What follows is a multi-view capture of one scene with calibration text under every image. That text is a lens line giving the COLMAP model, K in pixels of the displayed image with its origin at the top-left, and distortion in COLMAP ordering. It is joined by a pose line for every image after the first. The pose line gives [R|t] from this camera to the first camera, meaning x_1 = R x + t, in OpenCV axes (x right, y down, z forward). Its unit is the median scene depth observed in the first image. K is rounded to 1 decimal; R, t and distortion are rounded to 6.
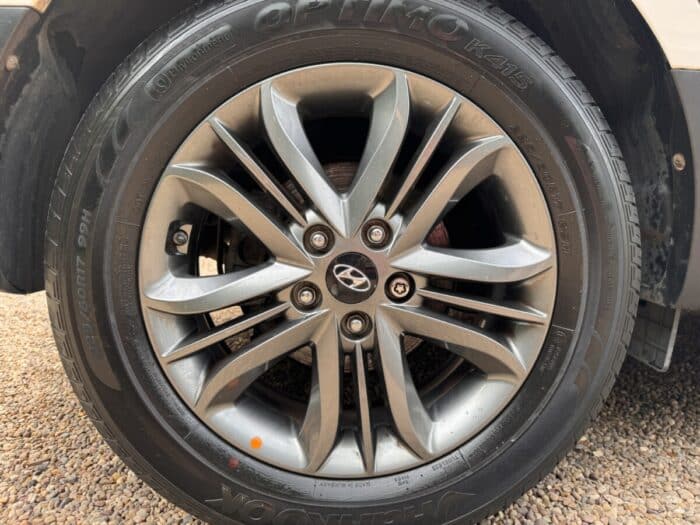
lens RADIAL K [[496.7, 0, 359.7], [0, 496.7, 261.2], [0, 0, 1]] dist [0.037981, -0.051519]
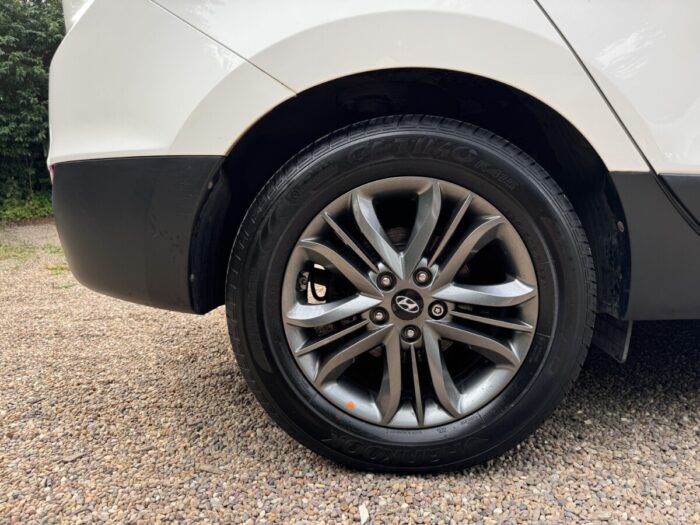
lens RADIAL K [[496.7, 0, 359.7], [0, 496.7, 261.2], [0, 0, 1]] dist [0.037981, -0.051519]
pose [[0.995460, -0.018526, -0.093362, -0.016522], [0.020189, 0.999653, 0.016897, -0.133456], [0.093017, -0.018706, 0.995489, -0.598894]]
